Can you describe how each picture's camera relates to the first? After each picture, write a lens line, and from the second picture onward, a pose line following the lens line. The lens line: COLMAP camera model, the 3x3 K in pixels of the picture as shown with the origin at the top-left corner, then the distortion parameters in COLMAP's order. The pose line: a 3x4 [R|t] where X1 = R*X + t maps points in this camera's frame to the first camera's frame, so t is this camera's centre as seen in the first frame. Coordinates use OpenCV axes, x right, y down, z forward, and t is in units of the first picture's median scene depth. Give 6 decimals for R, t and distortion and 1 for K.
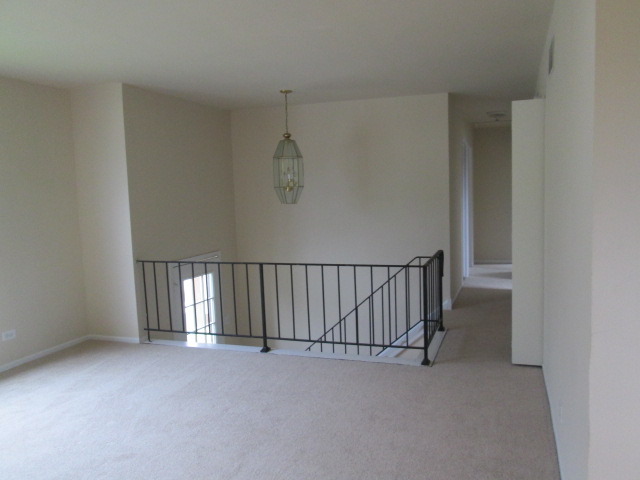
lens RADIAL K [[537.7, 0, 319.9], [0, 537.7, 242.1], [0, 0, 1]] dist [-0.037023, 0.007848]
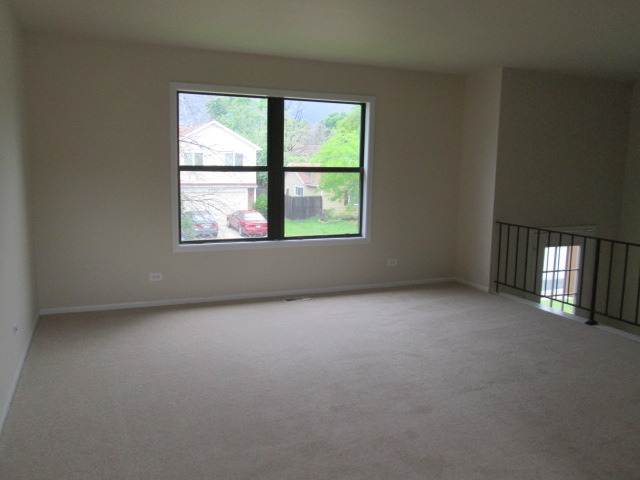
lens RADIAL K [[537.7, 0, 319.9], [0, 537.7, 242.1], [0, 0, 1]] dist [-0.037023, 0.007848]
pose [[0.668930, 0.151971, -0.727625, 0.234023], [-0.113082, 0.988289, 0.102453, 0.002409], [0.734674, 0.013747, 0.678281, -0.061987]]
